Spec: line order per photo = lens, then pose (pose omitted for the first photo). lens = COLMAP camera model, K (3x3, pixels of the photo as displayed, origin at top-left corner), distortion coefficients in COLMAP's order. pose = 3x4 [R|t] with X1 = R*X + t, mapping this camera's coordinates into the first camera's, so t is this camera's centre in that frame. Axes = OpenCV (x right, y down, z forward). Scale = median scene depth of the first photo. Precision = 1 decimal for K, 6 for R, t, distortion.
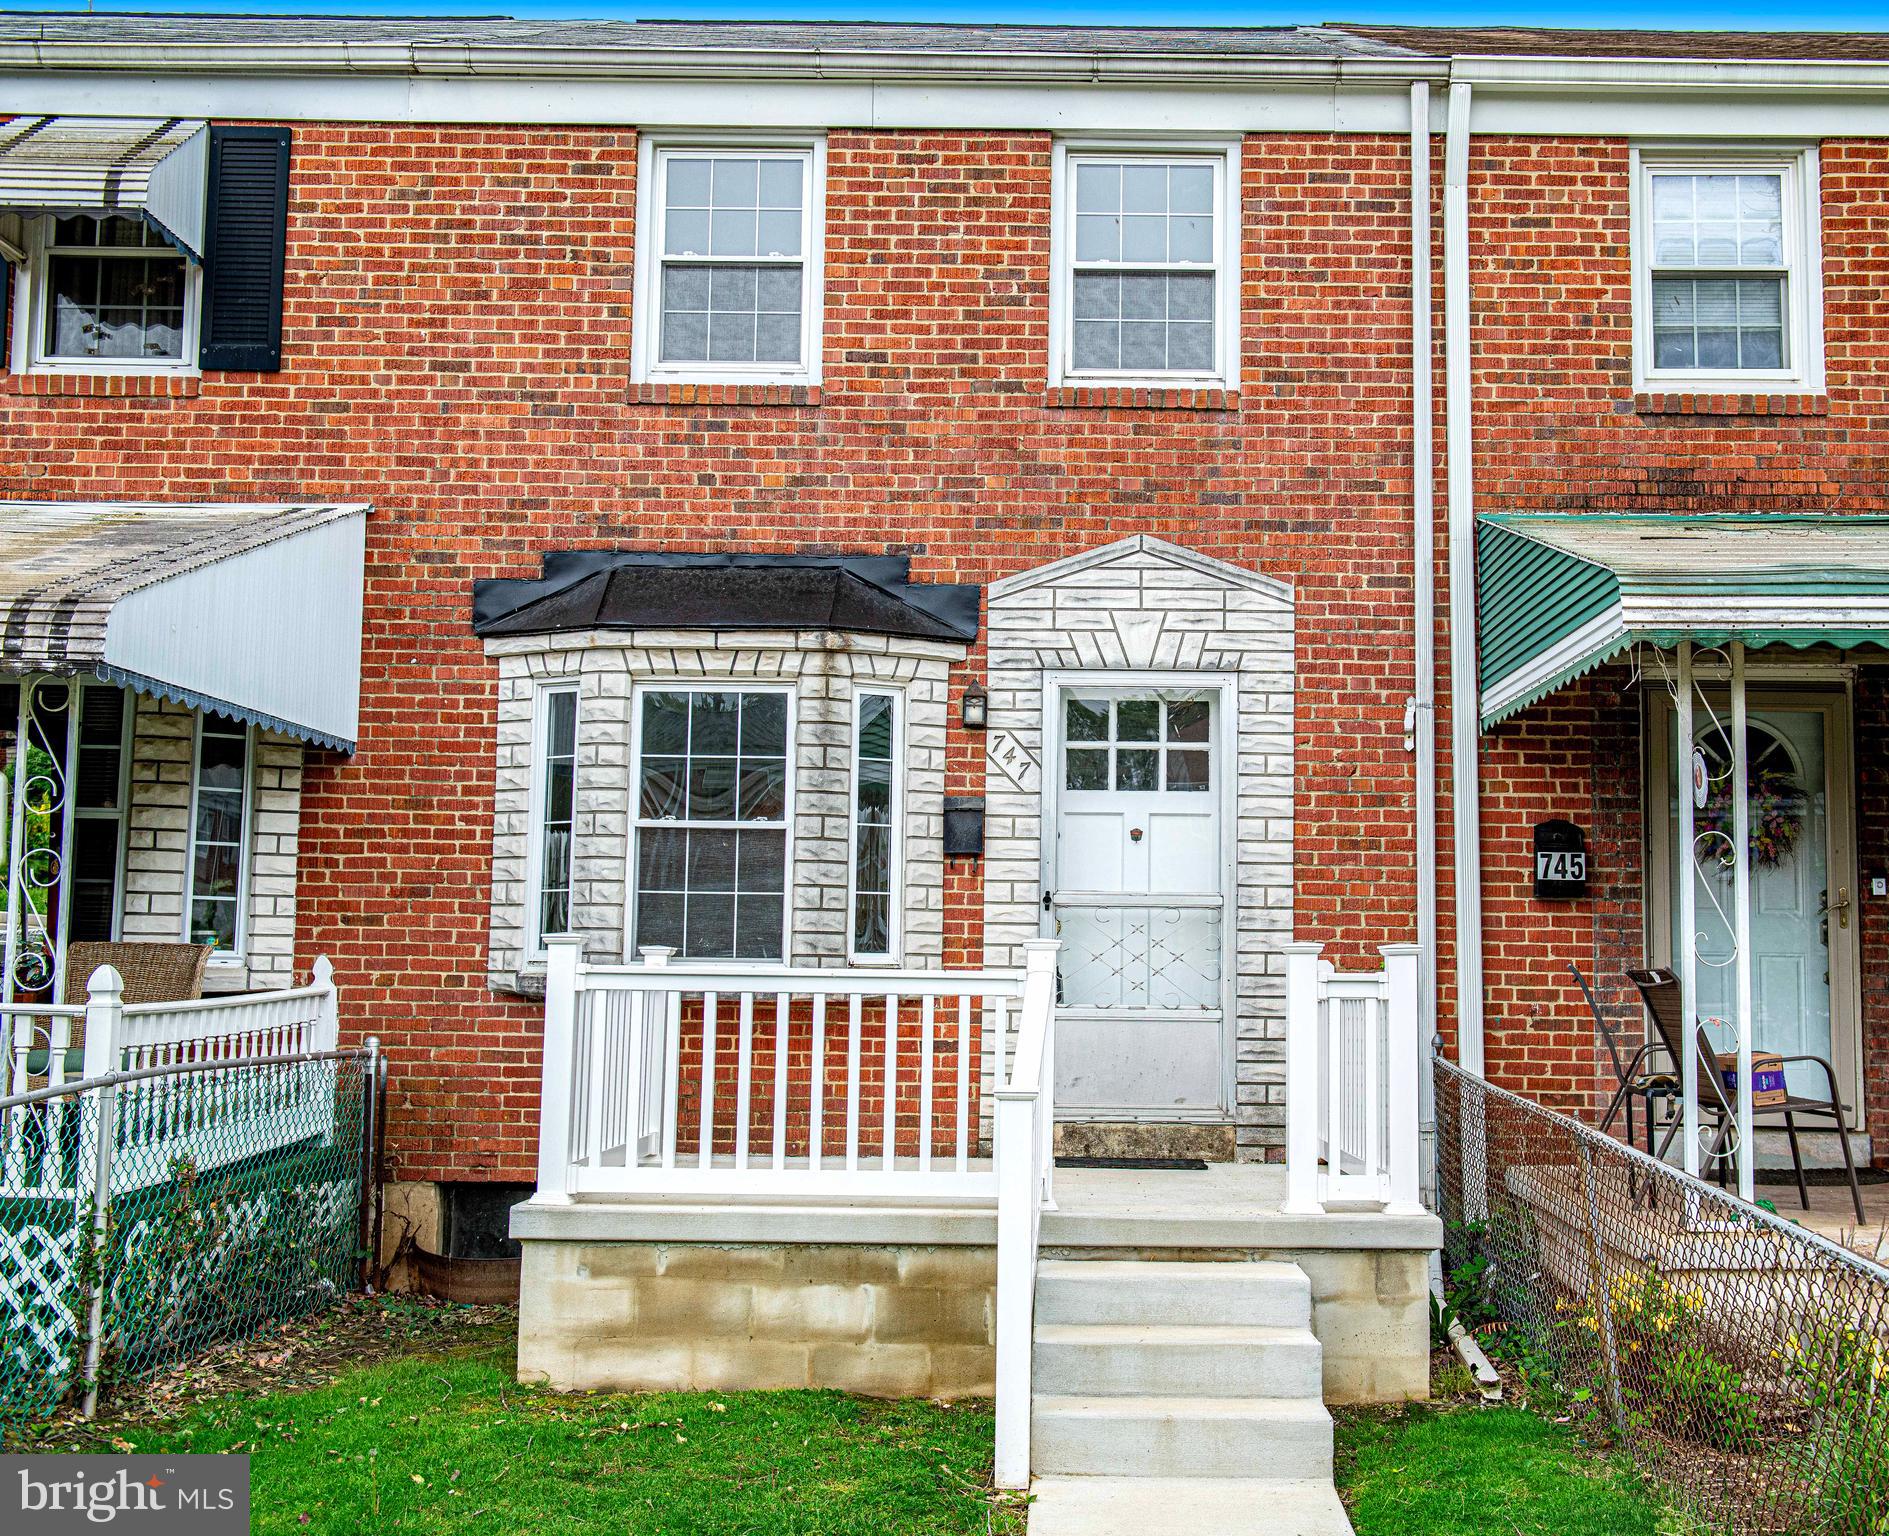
lens RADIAL K [[2310.0, 0, 1041.6], [0, 2310.0, 768.7], [0, 0, 1]] dist [0.019251, -0.017849]
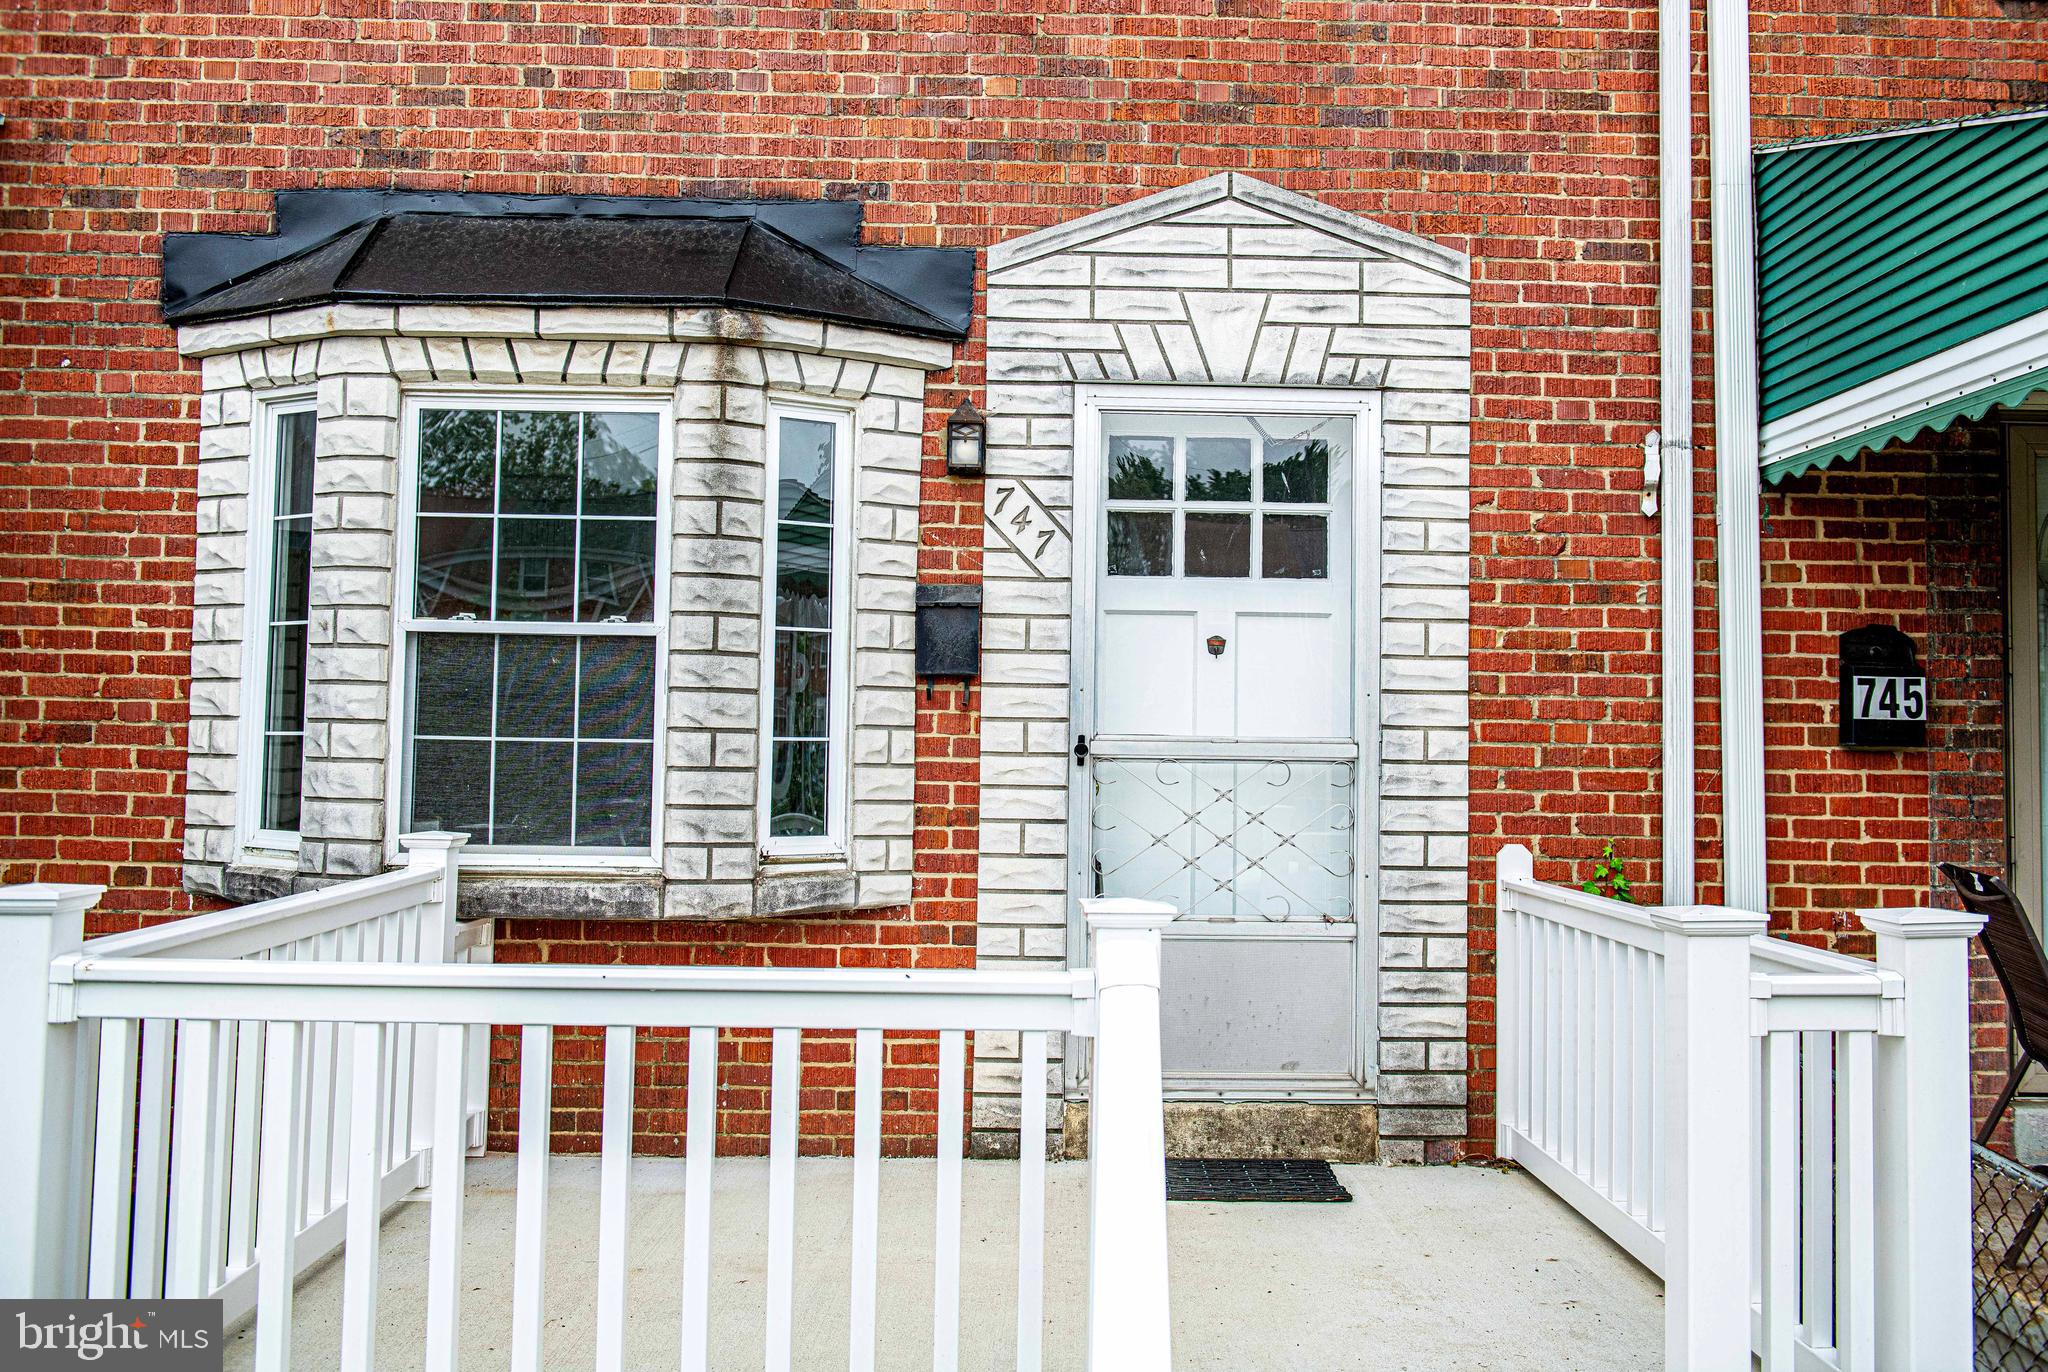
lens RADIAL K [[1781.8, 0, 1085.8], [0, 1781.8, 659.3], [0, 0, 1]] dist [-0.009356, -0.006901]
pose [[0.998980, 0.003016, 0.045064, -0.018020], [-0.005238, 0.998772, 0.049262, 0.008269], [-0.044860, -0.049448, 0.997769, 0.511000]]
